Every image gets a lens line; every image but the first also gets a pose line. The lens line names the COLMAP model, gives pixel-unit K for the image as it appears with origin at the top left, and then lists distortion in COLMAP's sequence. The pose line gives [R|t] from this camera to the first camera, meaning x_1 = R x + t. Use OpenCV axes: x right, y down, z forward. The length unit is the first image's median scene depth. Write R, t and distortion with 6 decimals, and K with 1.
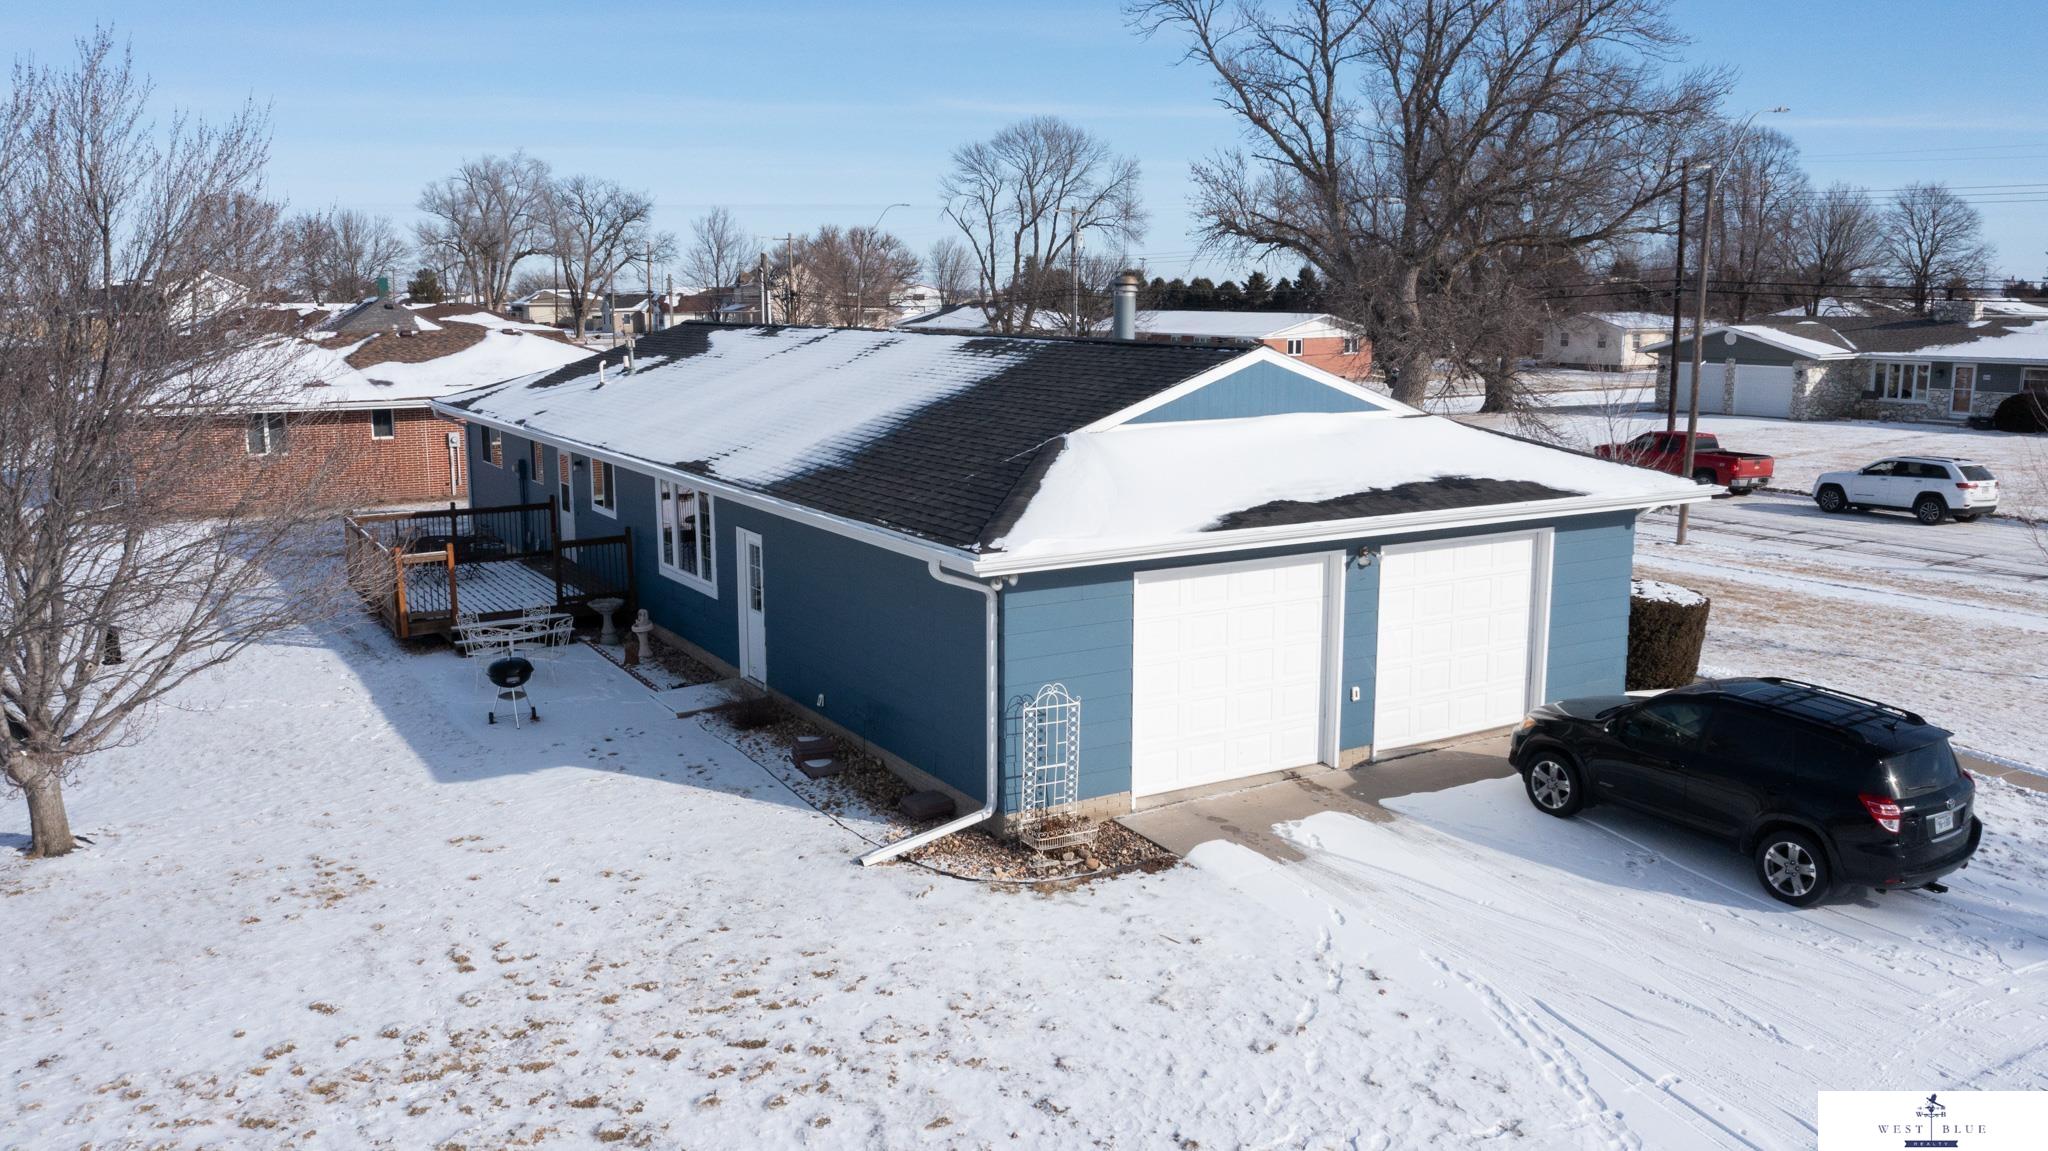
lens RADIAL K [[1606.0, 0, 1021.0], [0, 1606.0, 567.5], [0, 0, 1]] dist [-0.022690, 0.003195]
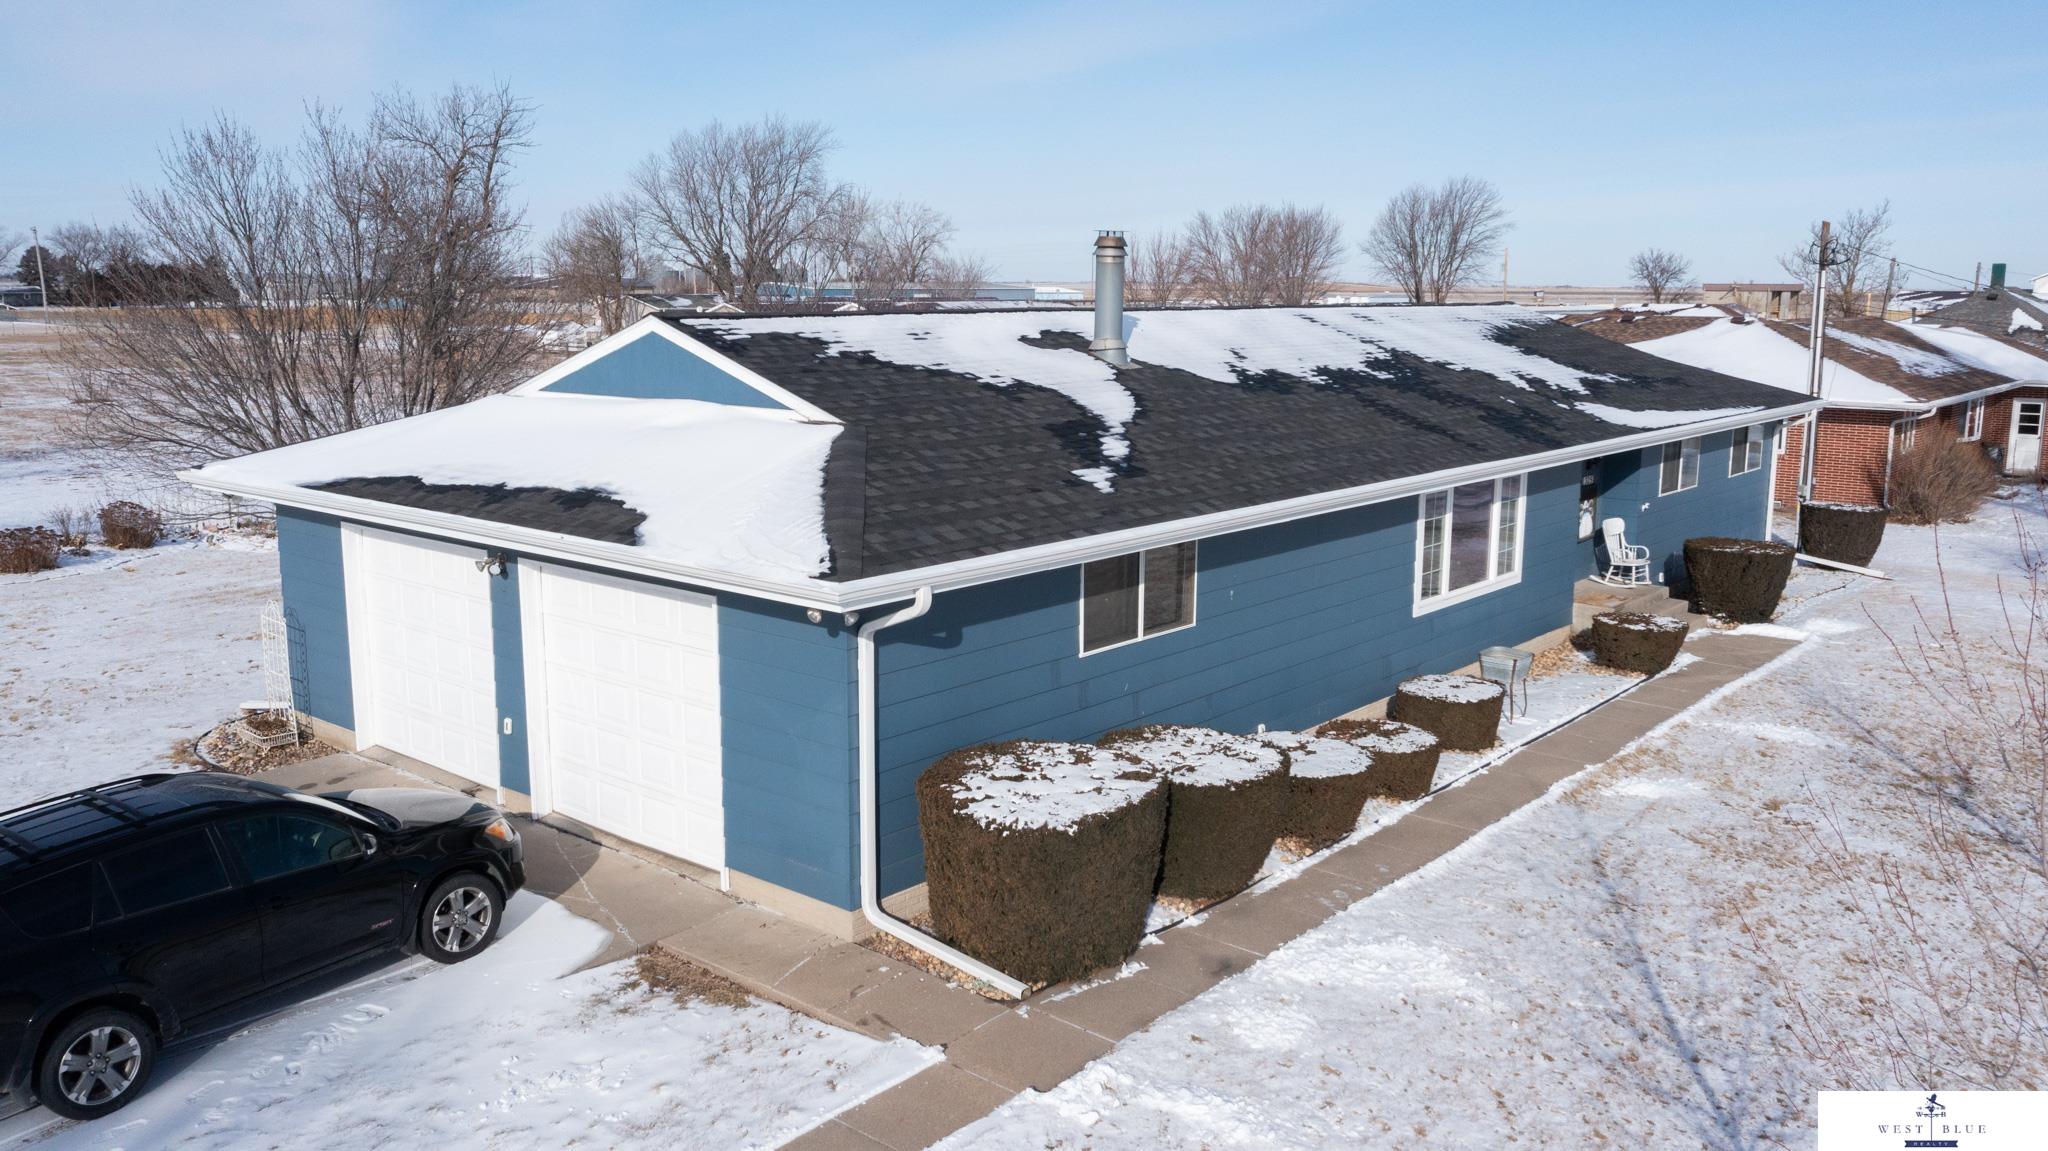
lens RADIAL K [[1606.0, 0, 1023.5], [0, 1606.0, 564.8], [0, 0, 1]] dist [-0.022690, 0.003195]
pose [[0.325446, 0.165790, -0.930913, 1.061395], [-0.164726, 0.979395, 0.116837, -0.146605], [0.931102, 0.115322, 0.346050, 0.947539]]
